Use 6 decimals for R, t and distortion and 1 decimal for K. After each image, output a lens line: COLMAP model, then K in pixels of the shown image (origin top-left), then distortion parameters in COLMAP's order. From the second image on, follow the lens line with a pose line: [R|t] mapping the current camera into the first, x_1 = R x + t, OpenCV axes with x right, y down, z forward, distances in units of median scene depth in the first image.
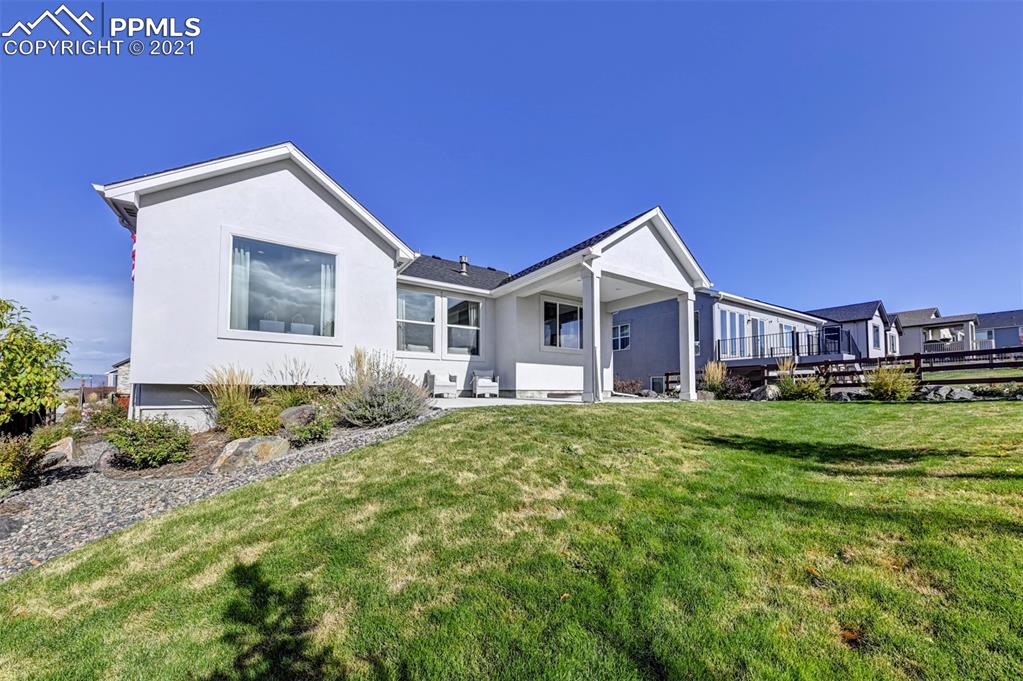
lens RADIAL K [[380.1, 0, 512.6], [0, 380.1, 377.1], [0, 0, 1]] dist [0.001587, 0.000014]
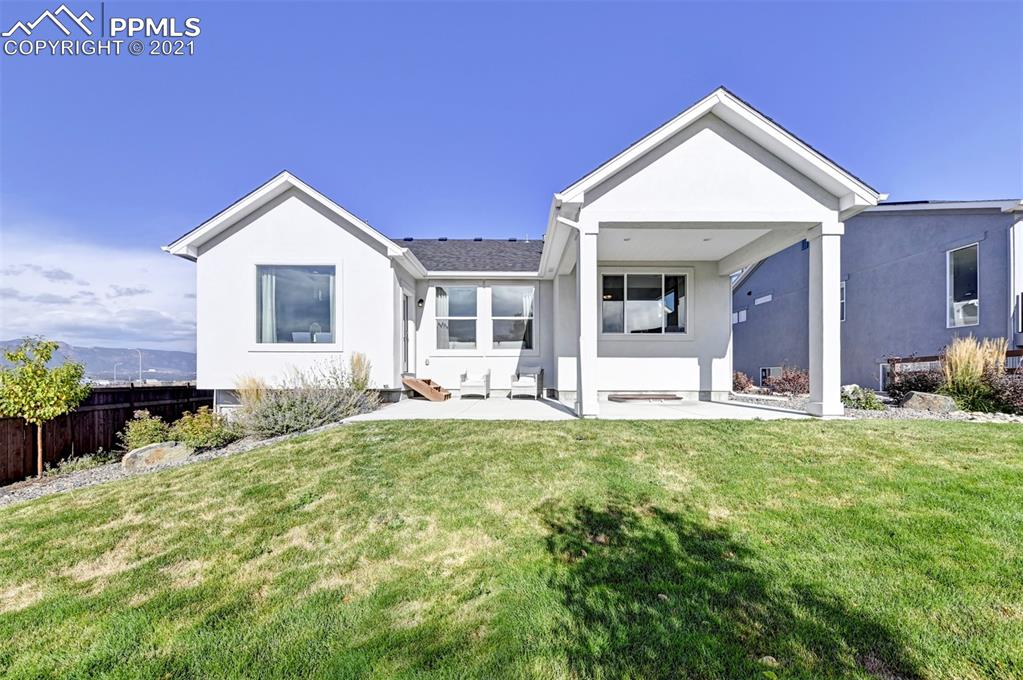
lens RADIAL K [[380.1, 0, 512.6], [0, 380.1, 376.6], [0, 0, 1]] dist [0.001587, 0.000014]
pose [[0.836324, -0.002659, -0.548230, 0.391061], [0.023215, 0.999263, 0.030567, -0.024783], [0.547744, -0.038291, 0.835769, 0.280143]]
